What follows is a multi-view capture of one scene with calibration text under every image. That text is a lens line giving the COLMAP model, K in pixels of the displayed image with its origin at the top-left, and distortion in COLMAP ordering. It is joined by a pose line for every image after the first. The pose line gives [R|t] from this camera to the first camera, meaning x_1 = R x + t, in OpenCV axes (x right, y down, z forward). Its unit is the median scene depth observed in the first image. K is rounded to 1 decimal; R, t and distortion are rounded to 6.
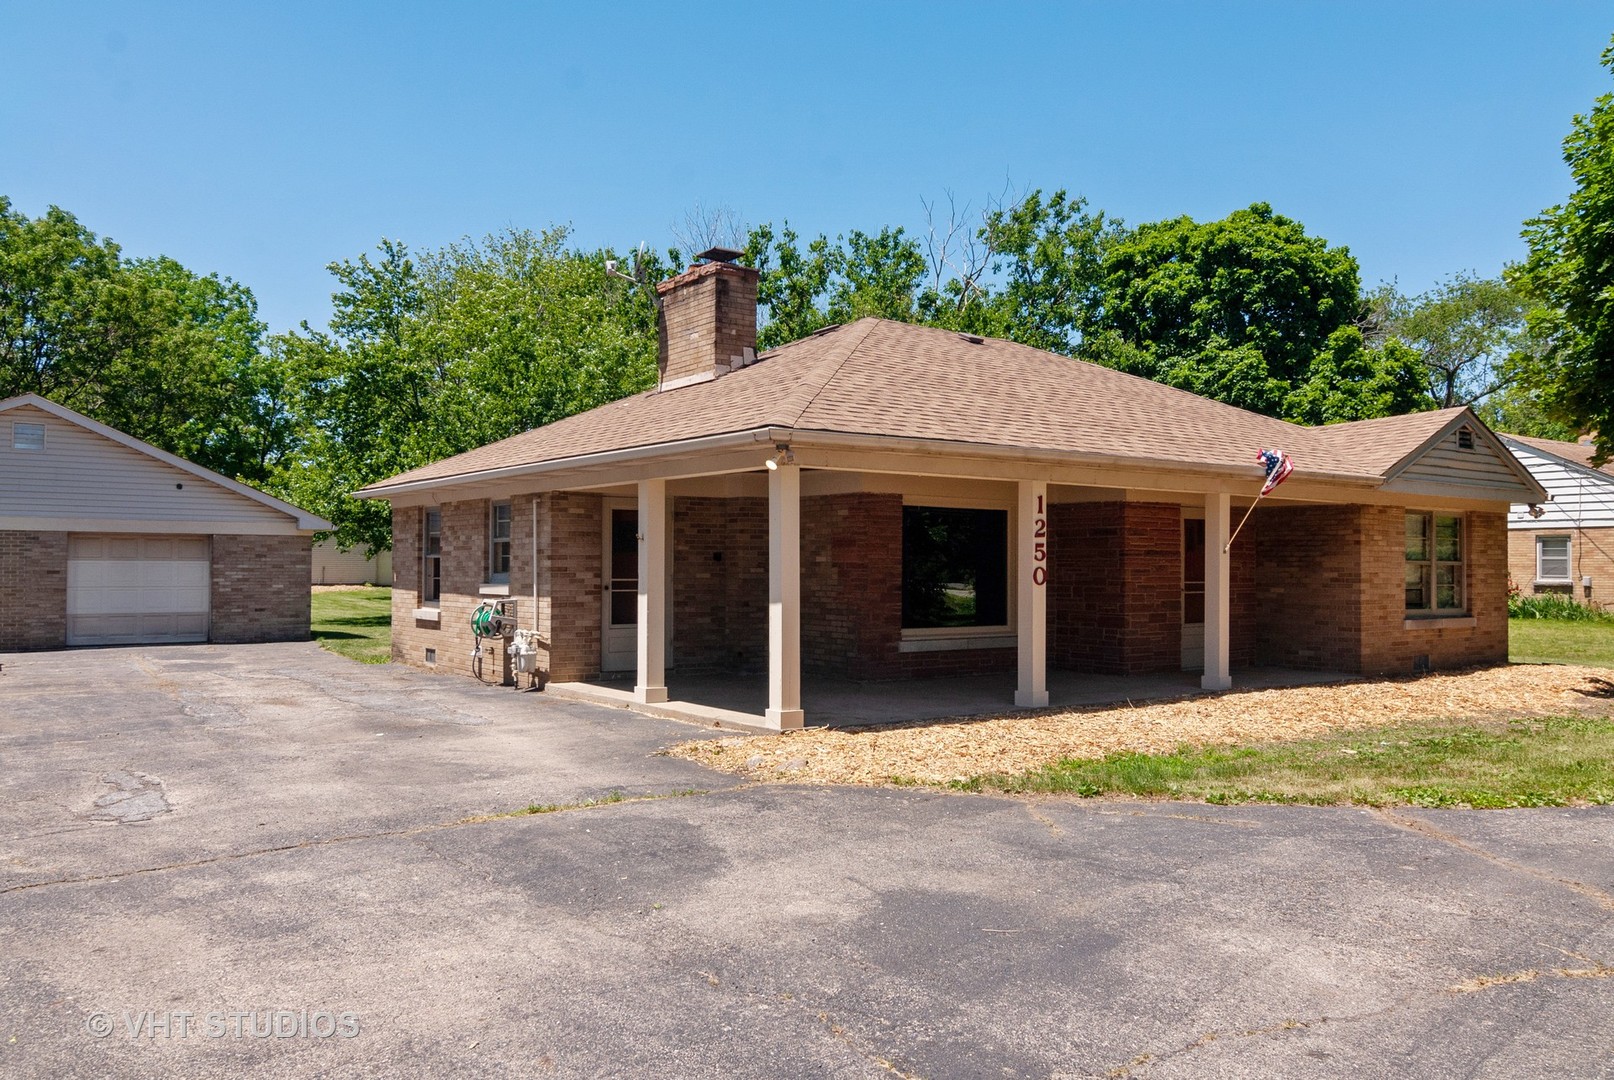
lens RADIAL K [[1223.2, 0, 804.6], [0, 1223.2, 535.5], [0, 0, 1]] dist [0.002199, 0.001394]
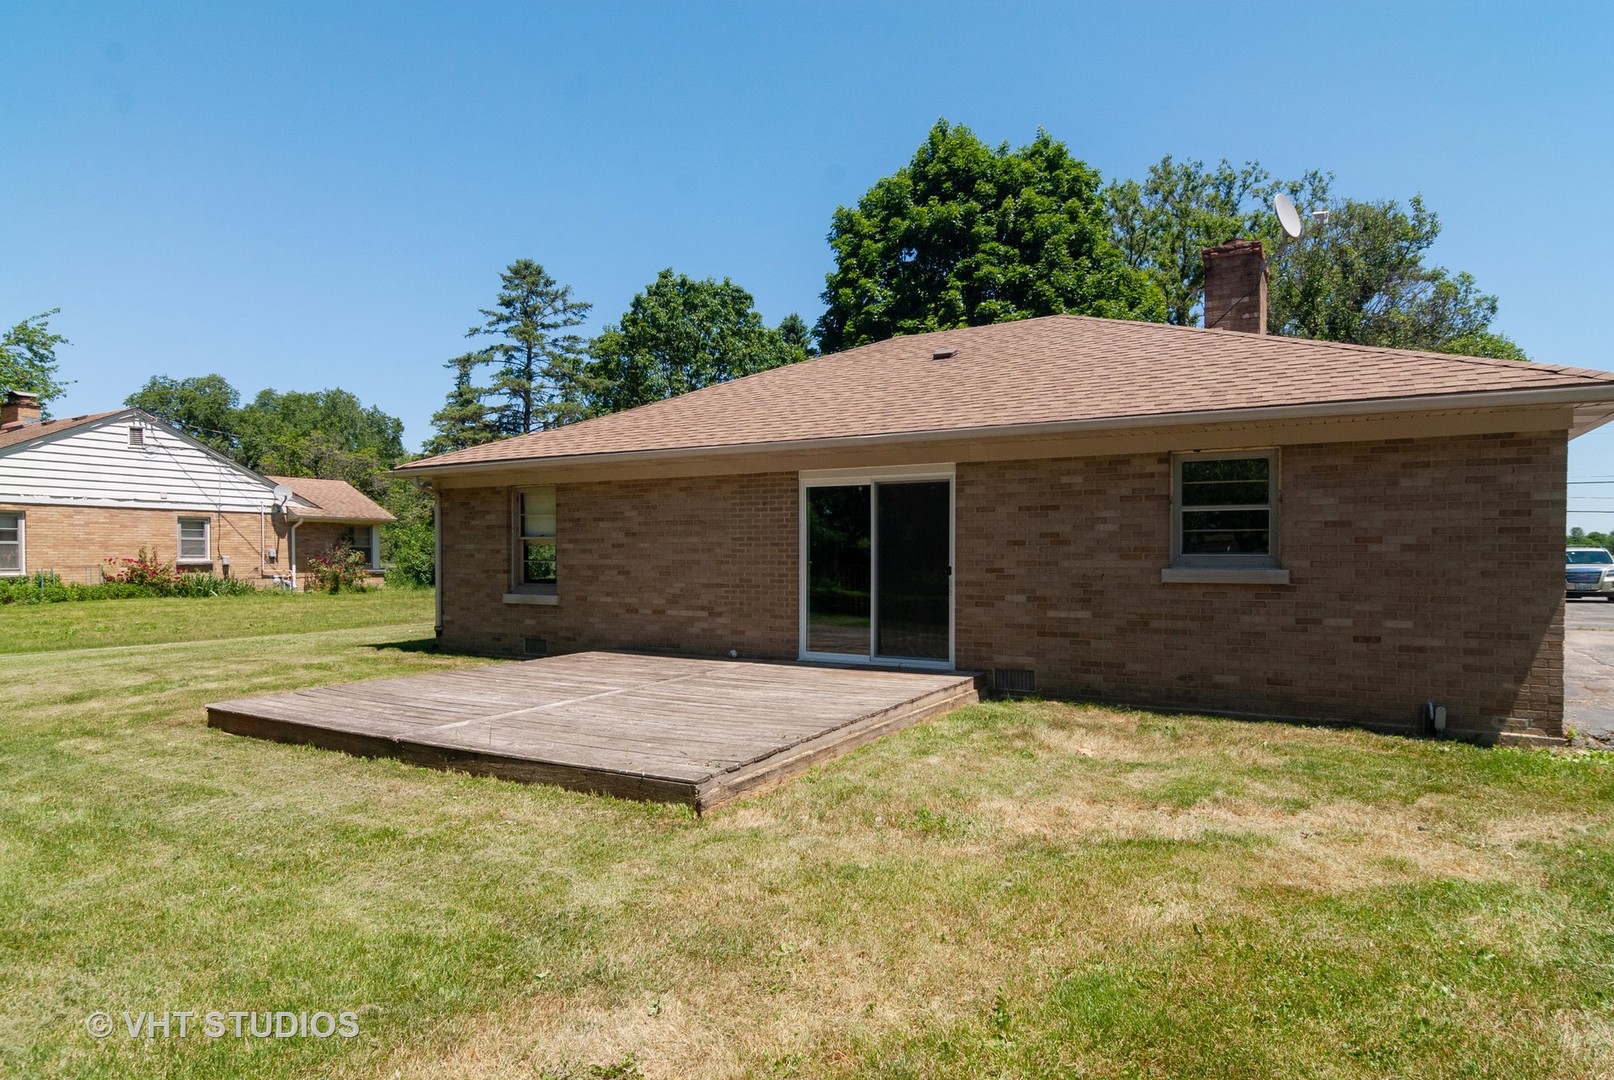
lens RADIAL K [[925.1, 0, 807.0], [0, 925.1, 540.0], [0, 0, 1]] dist [0.002807, 0.000229]
pose [[-0.409900, 0.006262, 0.912109, -0.755635], [-0.026570, 0.999470, -0.018802, 0.046326], [-0.911743, -0.031941, -0.409517, 1.917845]]
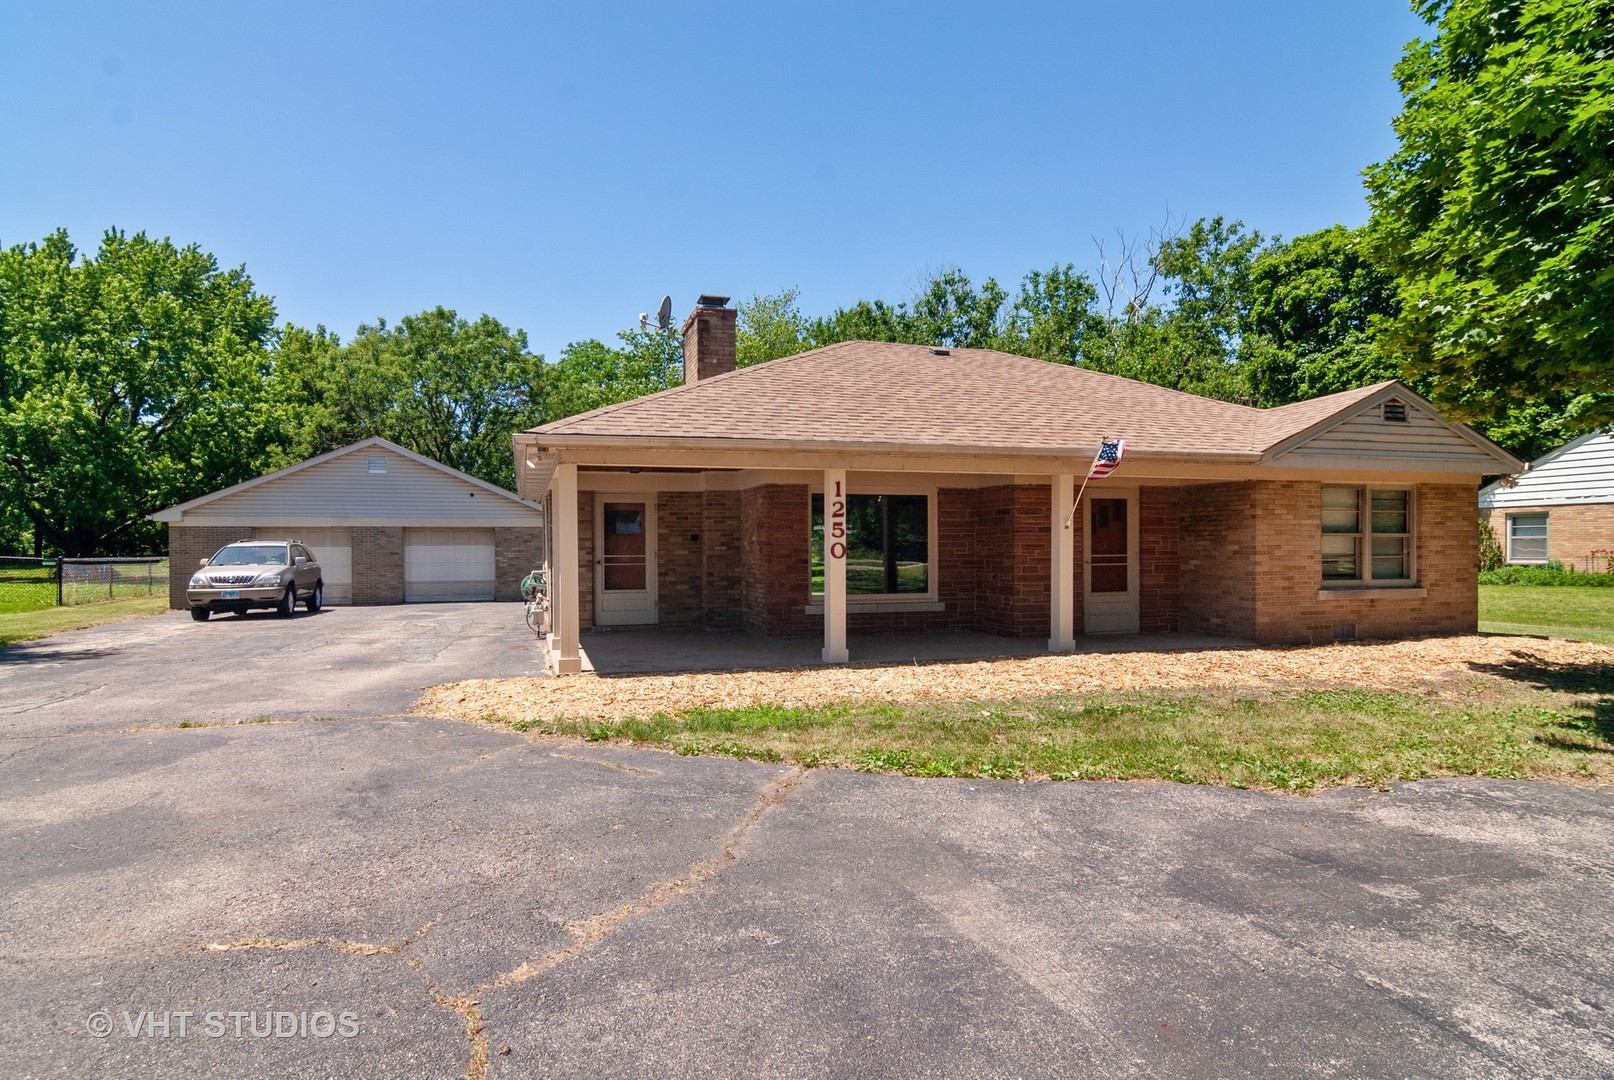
lens RADIAL K [[925.1, 0, 807.0], [0, 925.1, 540.0], [0, 0, 1]] dist [0.002807, 0.000229]
pose [[0.943763, -0.011823, -0.330410, 0.348636], [0.017645, 0.999737, 0.014626, 0.007381], [0.330150, -0.019633, 0.943724, 0.120659]]
